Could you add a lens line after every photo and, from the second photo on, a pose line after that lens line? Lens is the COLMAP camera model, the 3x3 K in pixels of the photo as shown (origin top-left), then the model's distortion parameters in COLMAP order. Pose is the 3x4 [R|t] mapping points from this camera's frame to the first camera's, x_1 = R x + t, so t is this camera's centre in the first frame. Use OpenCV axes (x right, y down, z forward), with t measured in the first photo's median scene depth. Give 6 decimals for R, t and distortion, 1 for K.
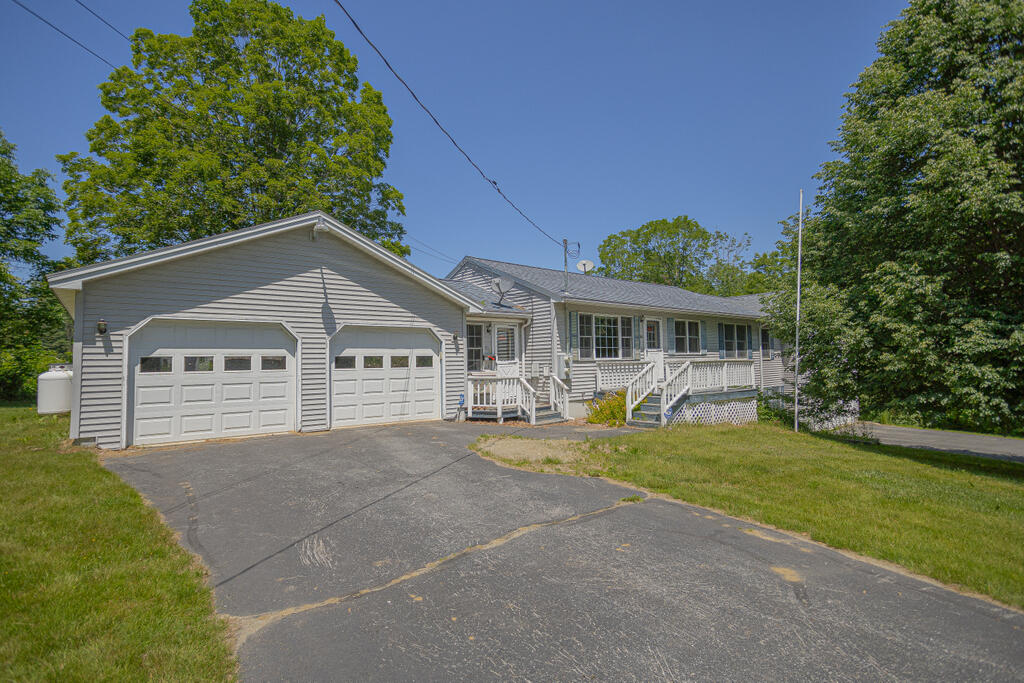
lens RADIAL K [[494.3, 0, 512.1], [0, 494.3, 337.8], [0, 0, 1]] dist [-0.018040, 0.009965]
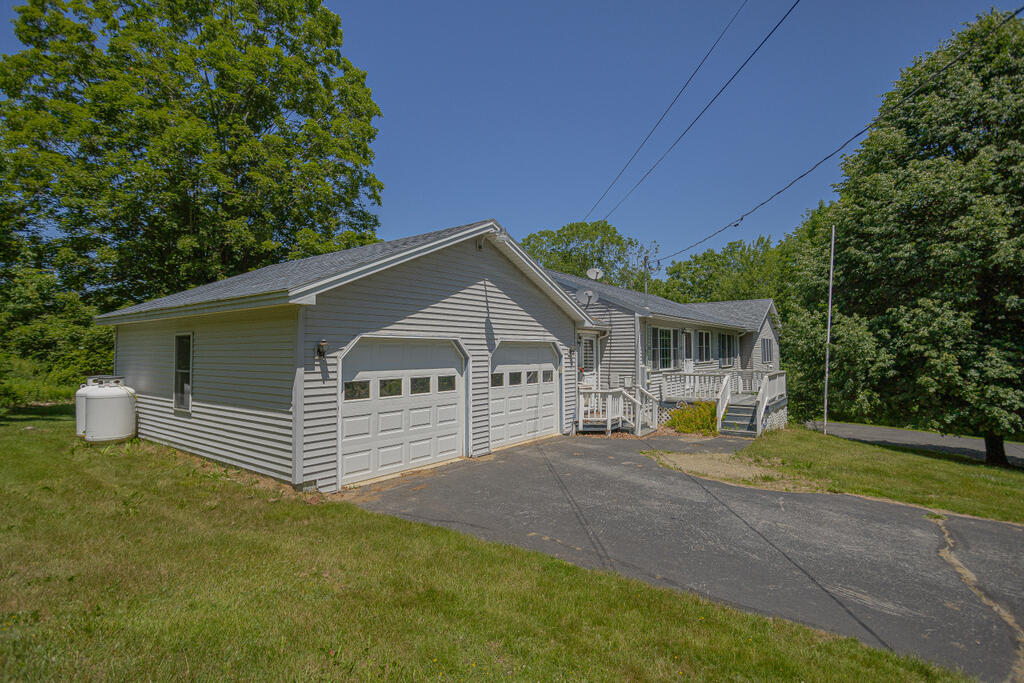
lens RADIAL K [[494.3, 0, 506.3], [0, 494.3, 340.2], [0, 0, 1]] dist [-0.018040, 0.009965]
pose [[0.965252, 0.020956, 0.260480, -0.580360], [-0.028170, 0.999315, 0.023995, -0.050497], [-0.259799, -0.030499, 0.965181, 0.083176]]
